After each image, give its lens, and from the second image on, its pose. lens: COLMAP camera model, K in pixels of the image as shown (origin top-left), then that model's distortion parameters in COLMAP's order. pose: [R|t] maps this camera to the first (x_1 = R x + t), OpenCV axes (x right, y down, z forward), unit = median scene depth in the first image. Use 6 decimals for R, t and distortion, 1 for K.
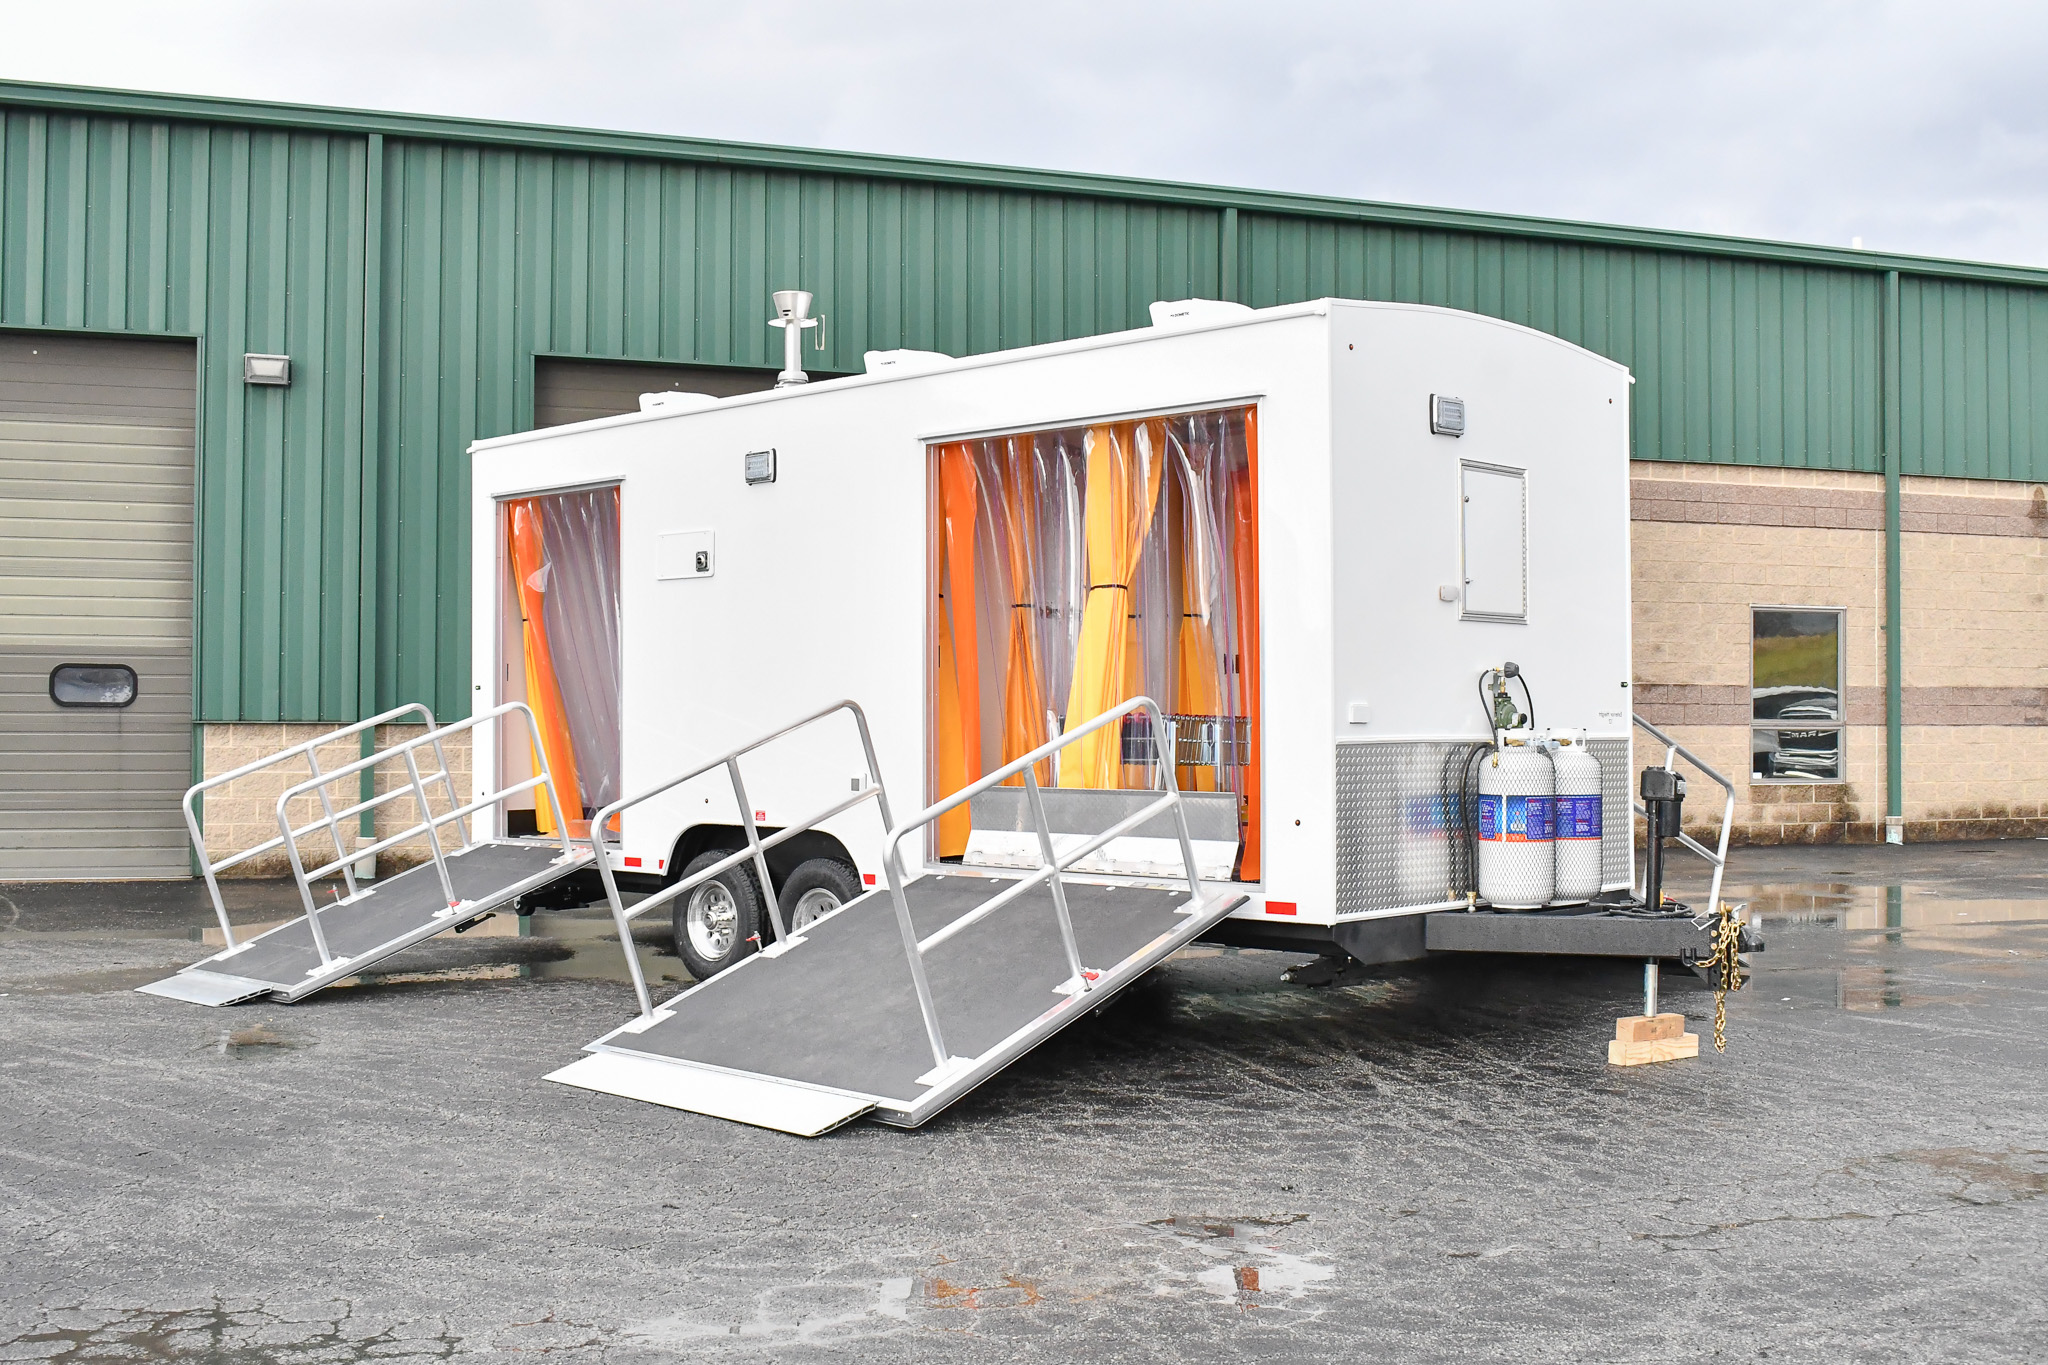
lens RADIAL K [[2201.2, 0, 1030.3], [0, 2201.2, 662.3], [0, 0, 1]] dist [-0.070100, 0.000000]
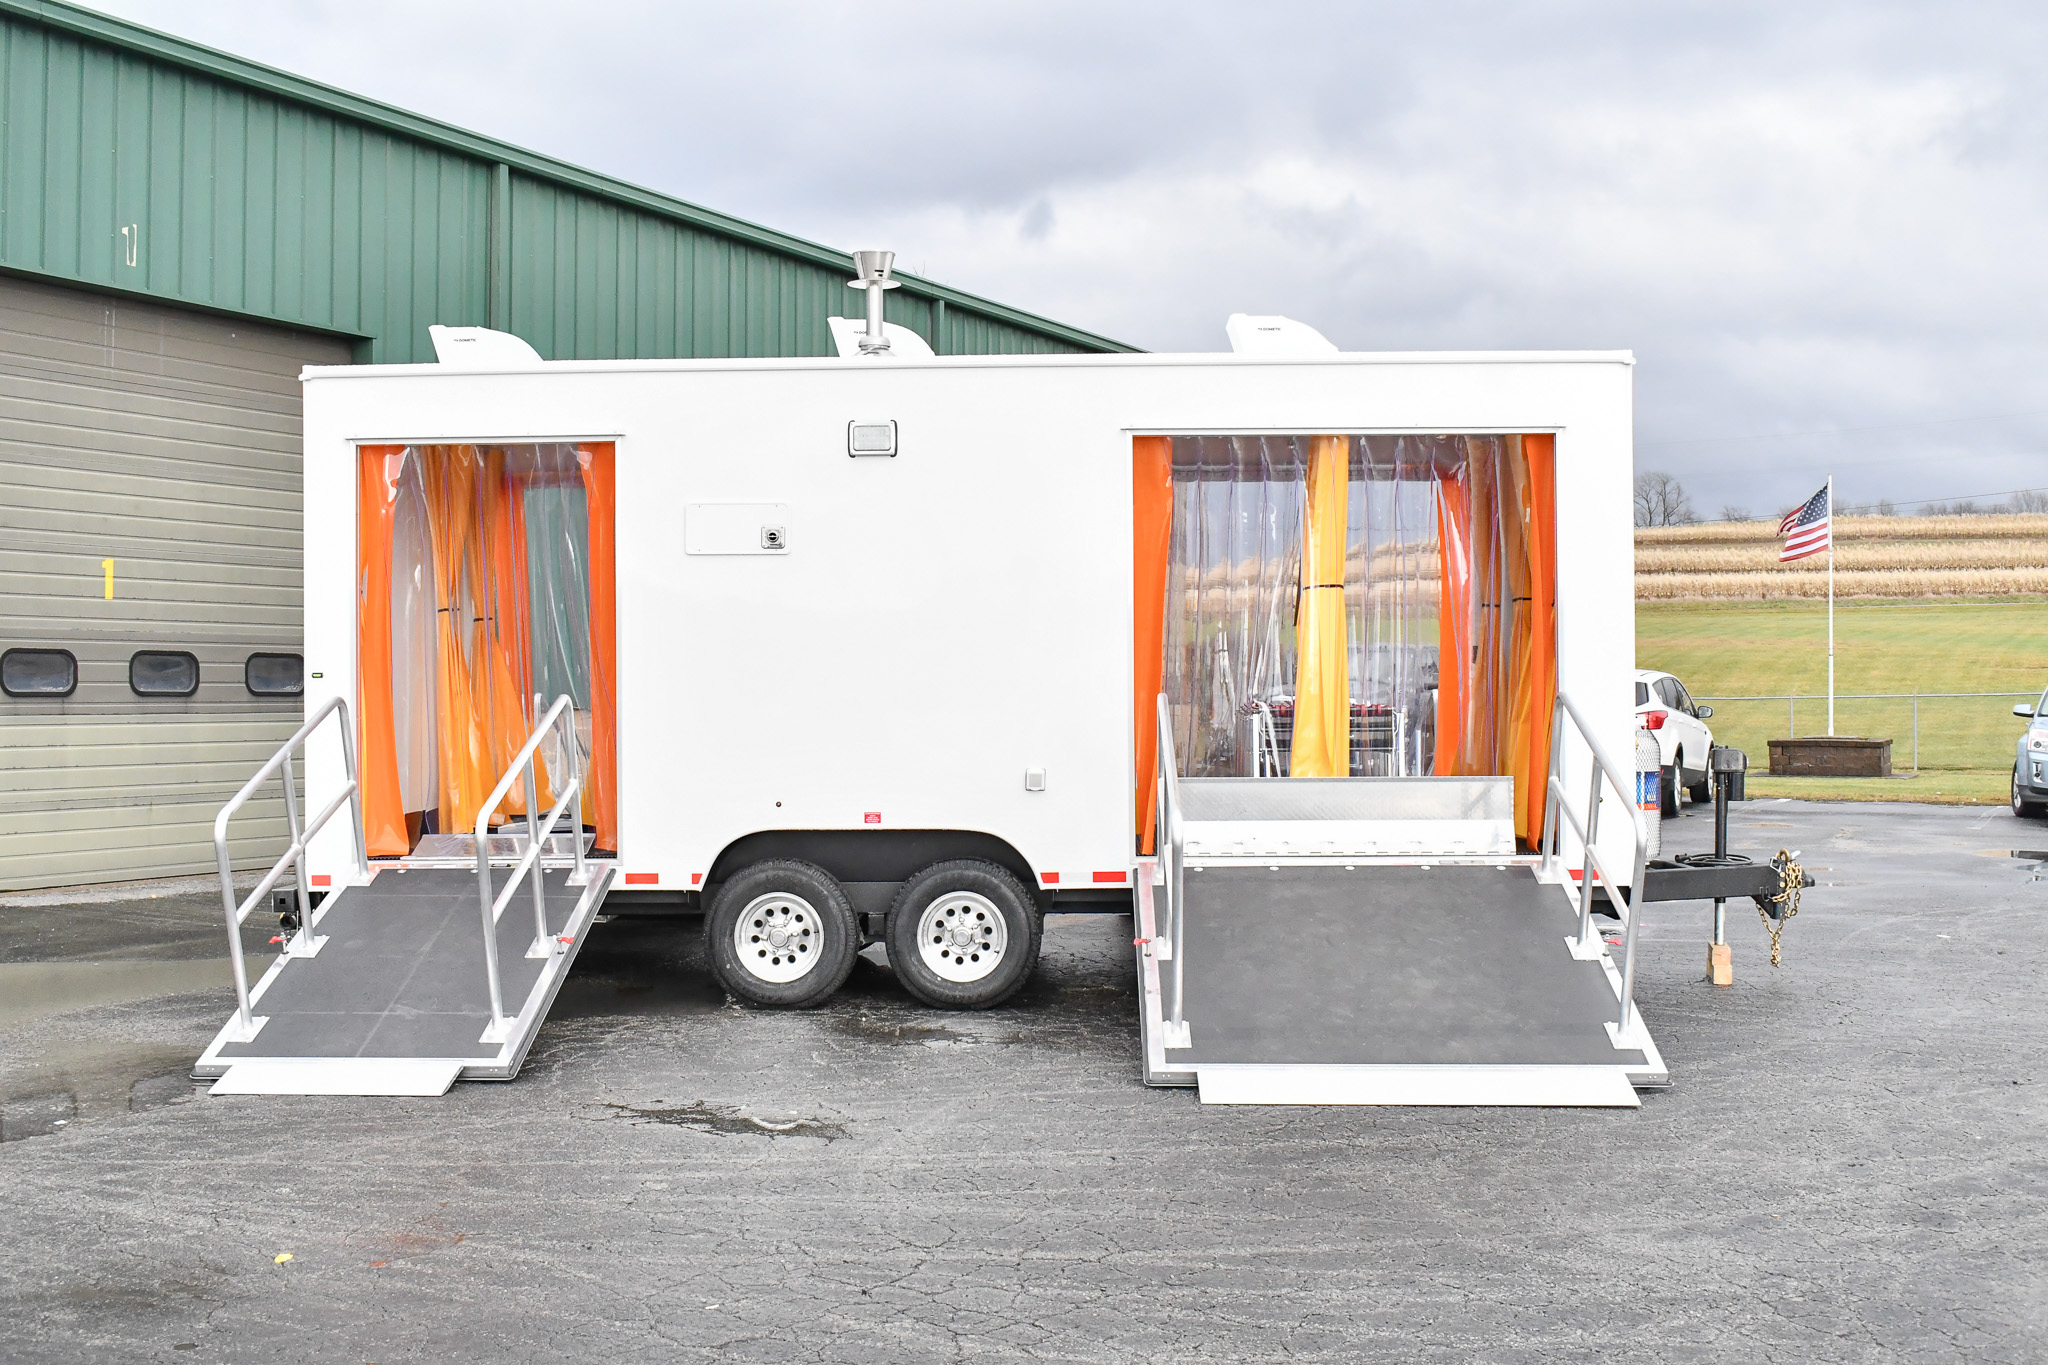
lens RADIAL K [[2201.2, 0, 1007.5], [0, 2201.2, 695.4], [0, 0, 1]] dist [-0.070100, 0.000000]
pose [[0.741870, 0.013007, 0.670417, -0.680125], [-0.014352, 0.999891, -0.003518, 0.020546], [-0.670390, -0.007012, 0.741976, 0.270875]]
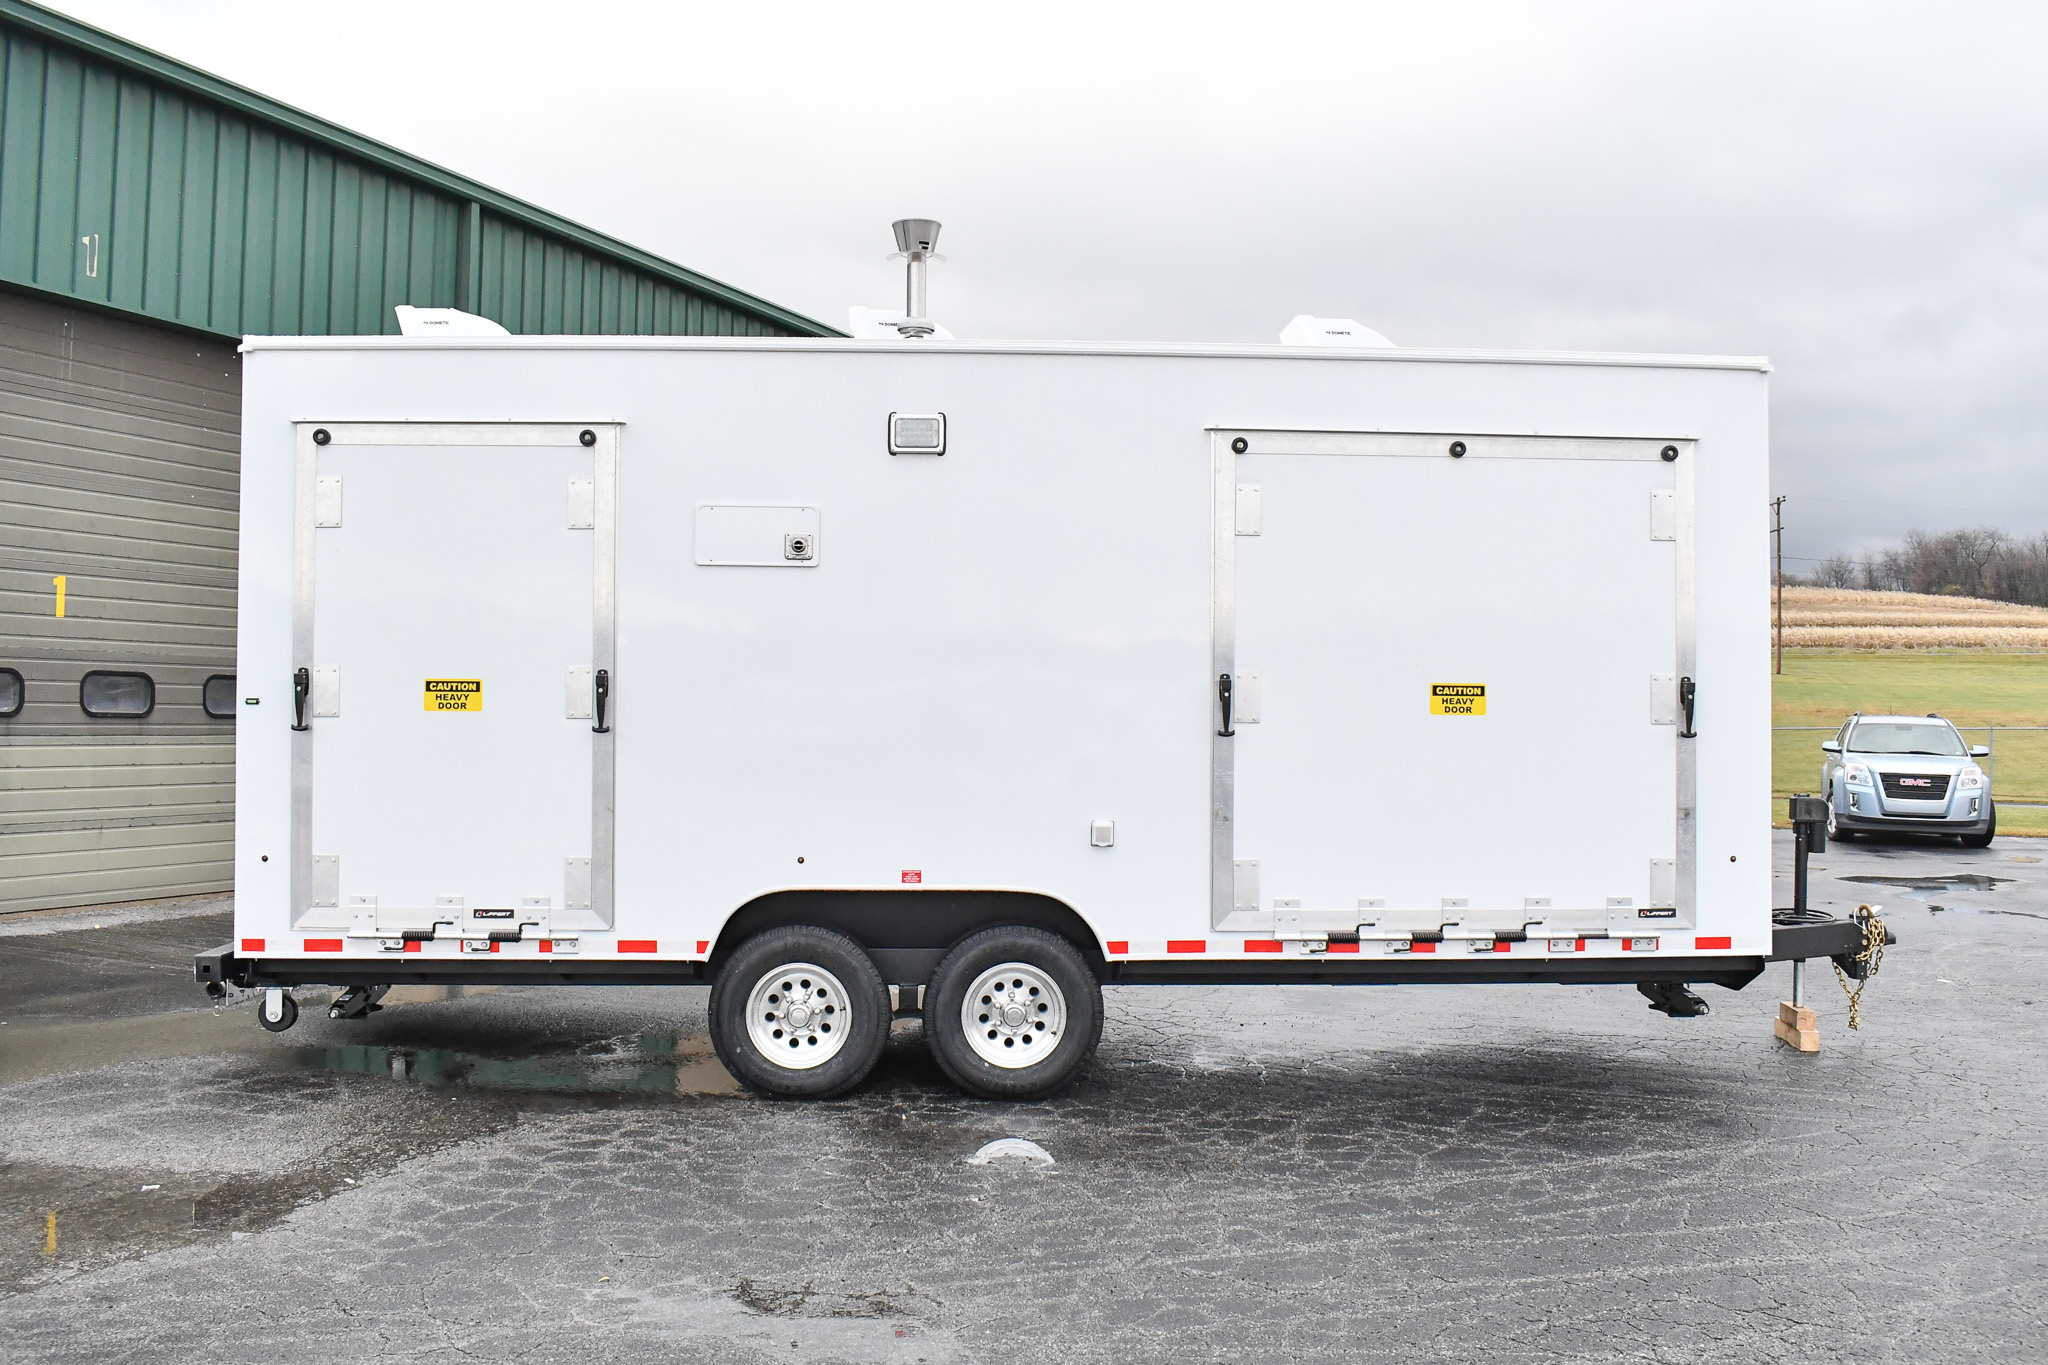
lens RADIAL K [[1776.5, 0, 1012.3], [0, 1776.5, 689.0], [0, 0, 1]] dist [-0.096514, 0.011352]
pose [[0.685691, 0.033571, 0.727118, -0.546101], [-0.025597, 0.999430, -0.022005, 0.015505], [-0.727443, -0.003523, 0.686159, 0.523699]]
